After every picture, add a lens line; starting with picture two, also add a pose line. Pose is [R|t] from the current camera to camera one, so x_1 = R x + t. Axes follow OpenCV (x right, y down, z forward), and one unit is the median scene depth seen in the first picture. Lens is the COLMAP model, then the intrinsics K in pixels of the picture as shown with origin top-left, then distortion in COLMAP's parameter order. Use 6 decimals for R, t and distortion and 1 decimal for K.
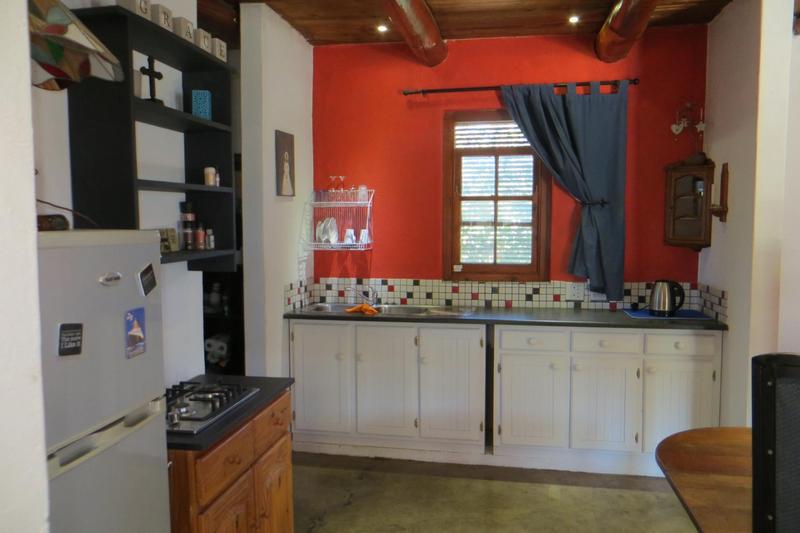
lens RADIAL K [[594.7, 0, 395.8], [0, 594.7, 268.5], [0, 0, 1]] dist [-0.023456, 0.004987]
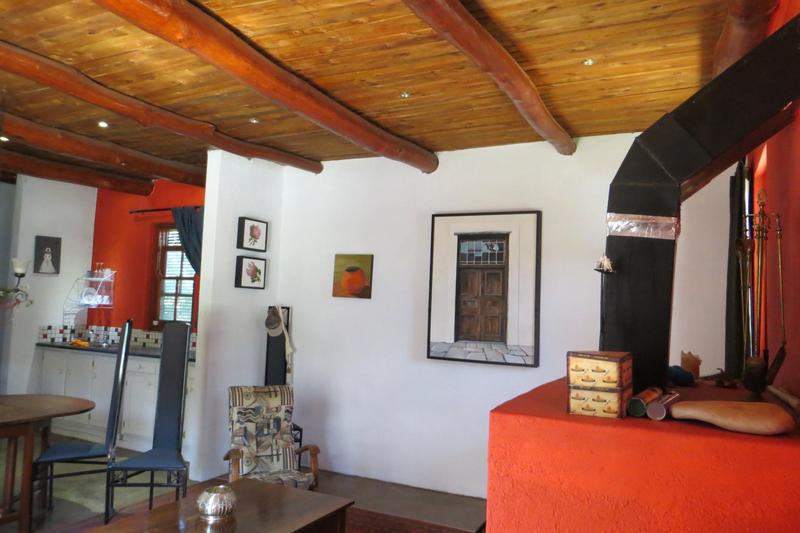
lens RADIAL K [[594.7, 0, 402.7], [0, 594.7, 266.8], [0, 0, 1]] dist [-0.023456, 0.004987]
pose [[0.963554, 0.019380, -0.266812, 1.181177], [-0.058728, 0.988366, -0.140296, 0.035006], [0.260989, 0.150852, 0.953482, -0.329853]]
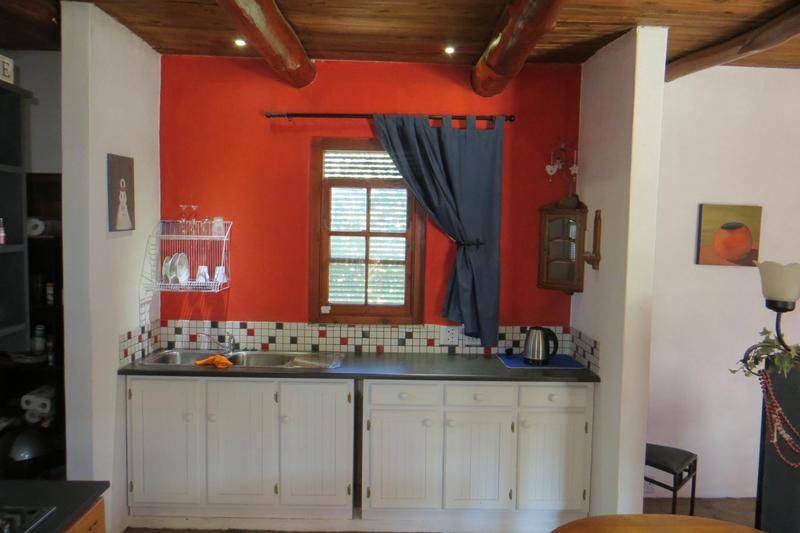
lens RADIAL K [[594.7, 0, 396.9], [0, 594.7, 269.1], [0, 0, 1]] dist [-0.023456, 0.004987]
pose [[0.979837, 0.006636, 0.199686, 0.030114], [-0.005864, 0.999973, -0.004457, -0.061950], [-0.199710, 0.003196, 0.979850, 0.086970]]
